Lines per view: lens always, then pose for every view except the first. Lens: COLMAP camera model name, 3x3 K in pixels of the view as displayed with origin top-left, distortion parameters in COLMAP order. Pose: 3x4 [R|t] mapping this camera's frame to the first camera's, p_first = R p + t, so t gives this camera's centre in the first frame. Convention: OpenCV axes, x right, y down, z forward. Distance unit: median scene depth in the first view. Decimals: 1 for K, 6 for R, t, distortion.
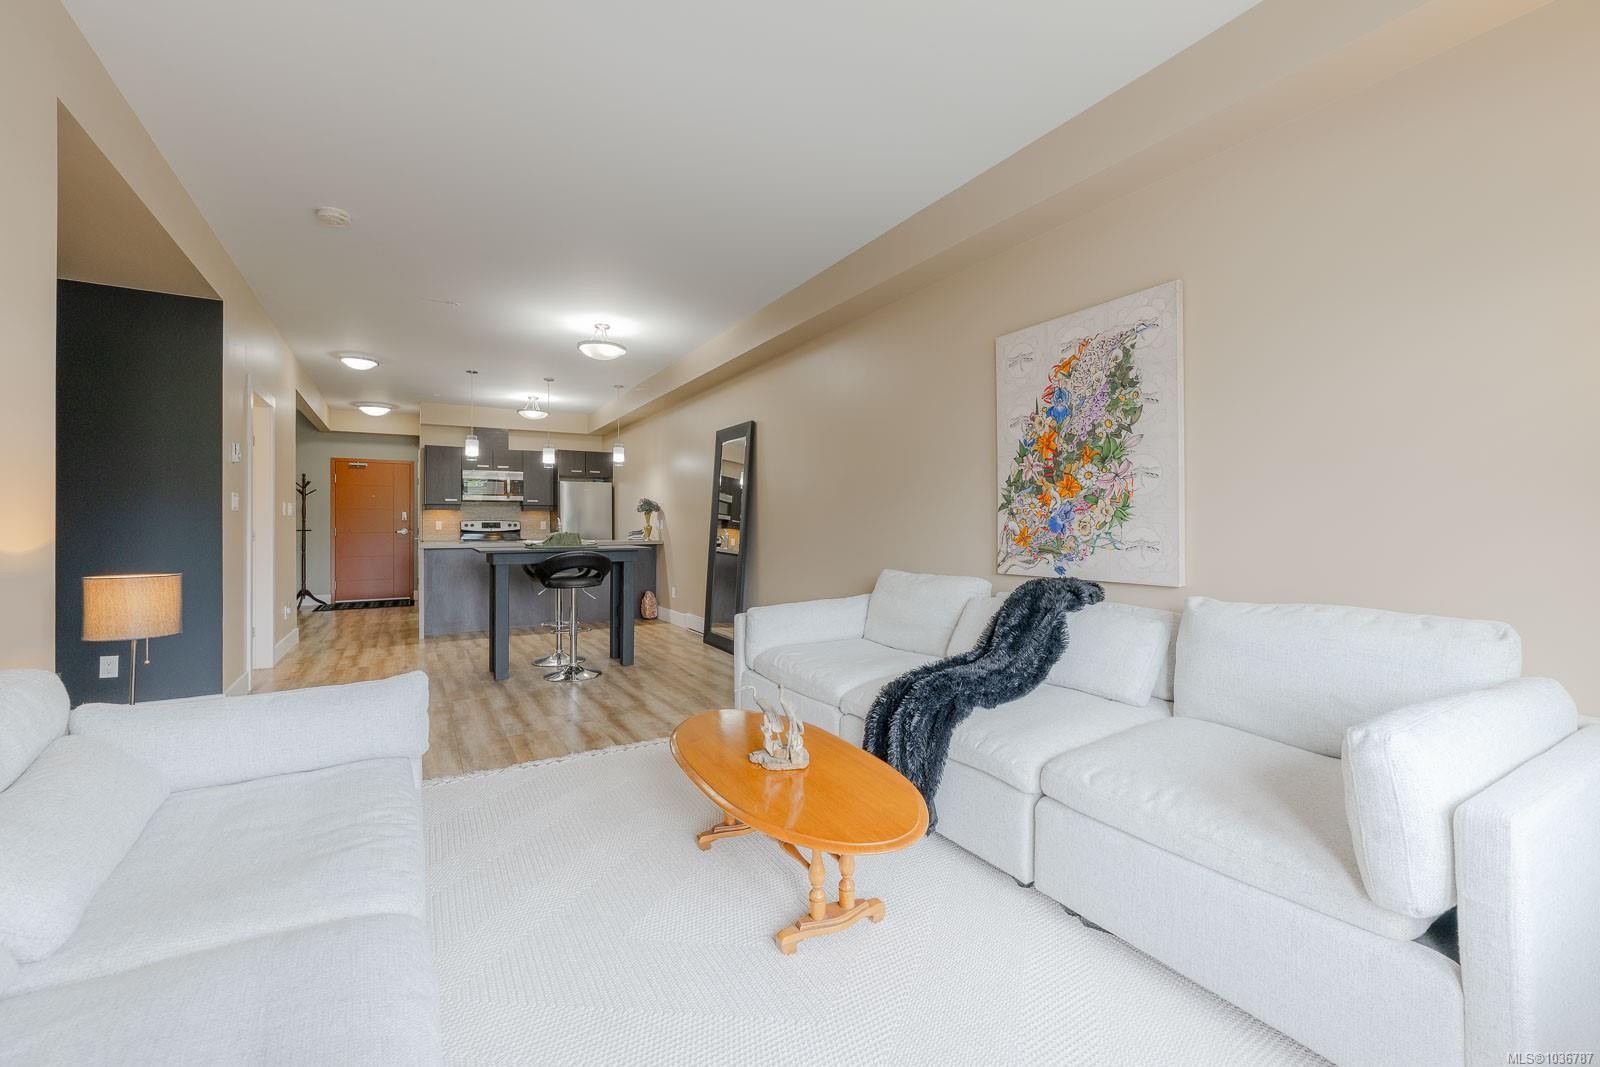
lens RADIAL K [[654.4, 0, 802.2], [0, 654.4, 526.8], [0, 0, 1]] dist [-0.006319, 0.000236]
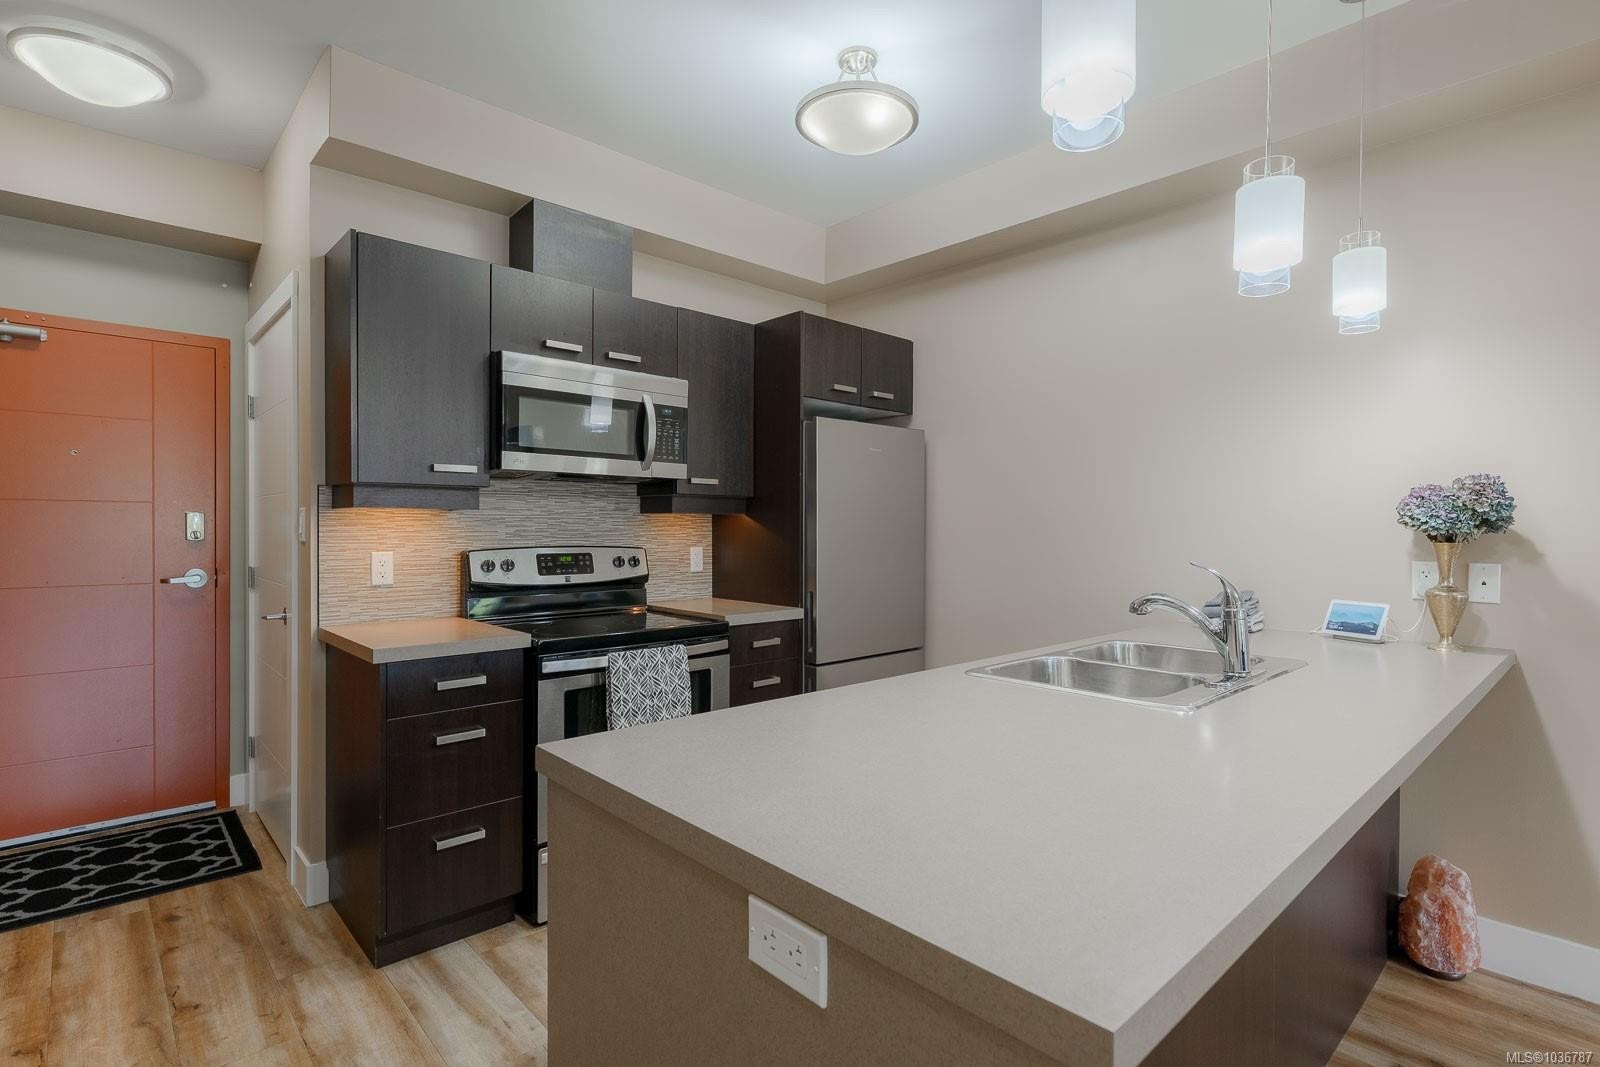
lens RADIAL K [[773.7, 0, 789.9], [0, 773.7, 536.3], [0, 0, 1]] dist [0.003750, -0.001015]
pose [[0.978541, 0.004974, 0.205994, -0.453261], [-0.007196, 0.999924, 0.010038, -0.018438], [-0.205928, -0.011305, 0.978502, 0.652880]]
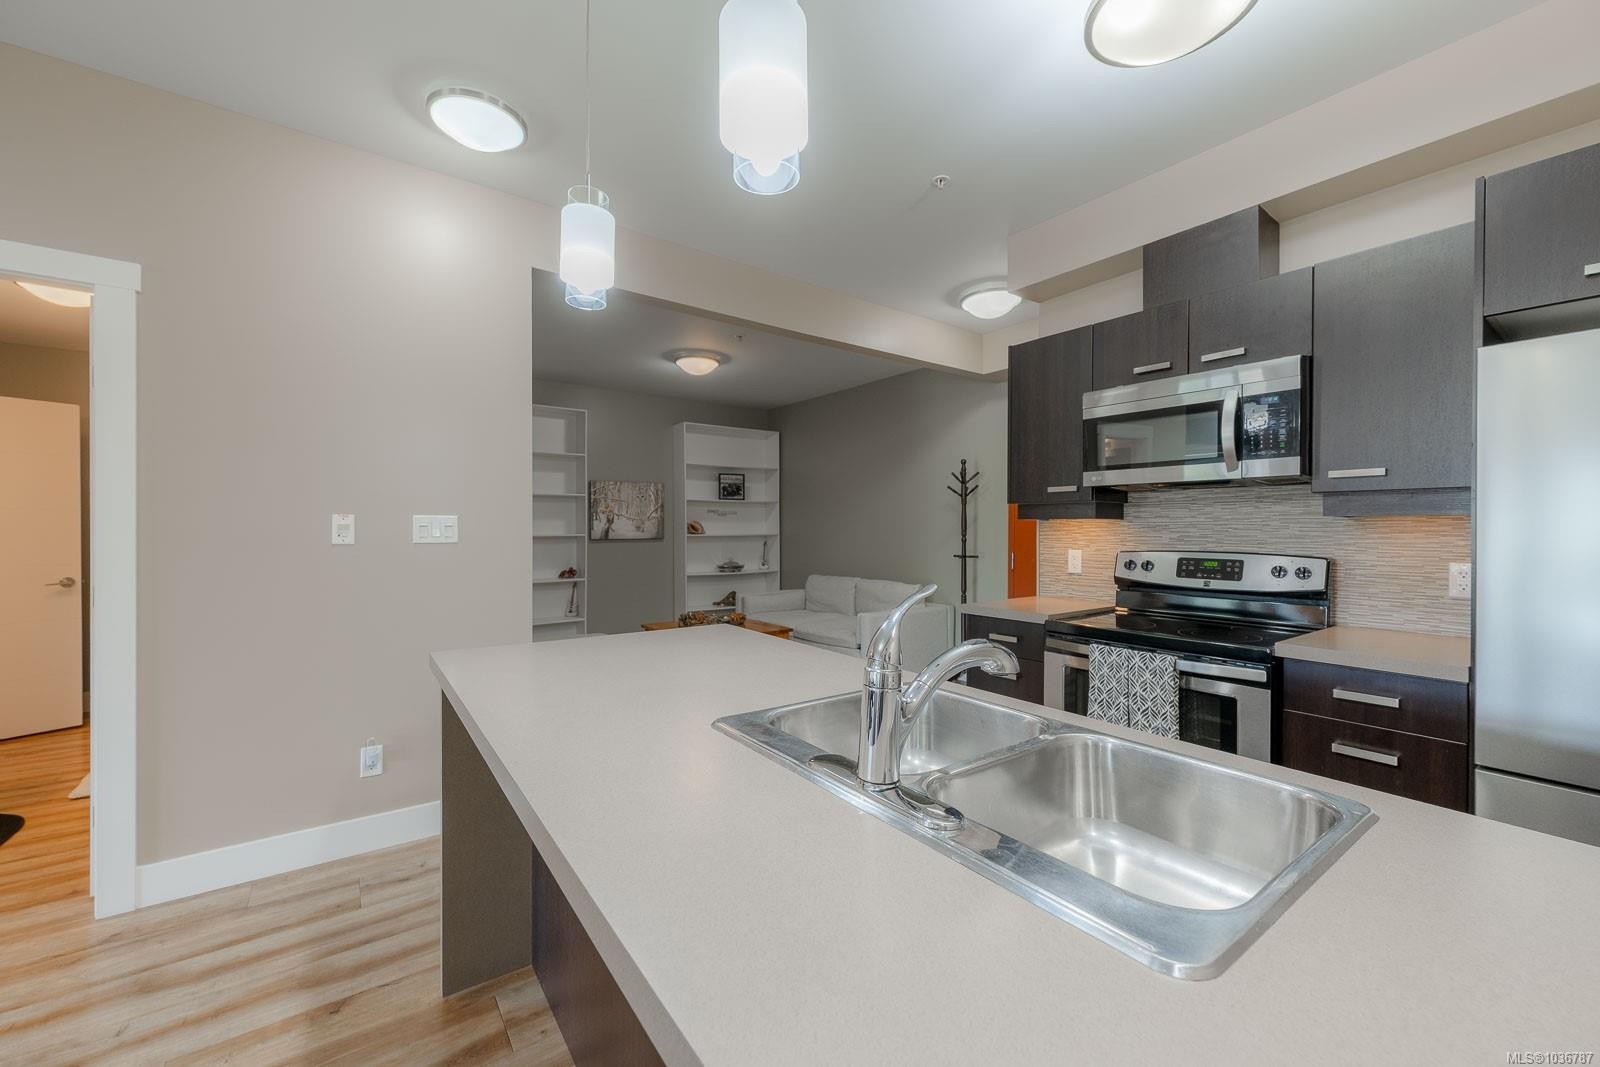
lens RADIAL K [[629.7, 0, 793.6], [0, 629.7, 534.6], [0, 0, 1]] dist [-0.002273, 0.001047]
pose [[0.087003, 0.012069, -0.996135, -0.212824], [-0.005658, 0.999916, 0.011621, -0.019832], [0.996192, 0.004625, 0.087064, 0.796248]]
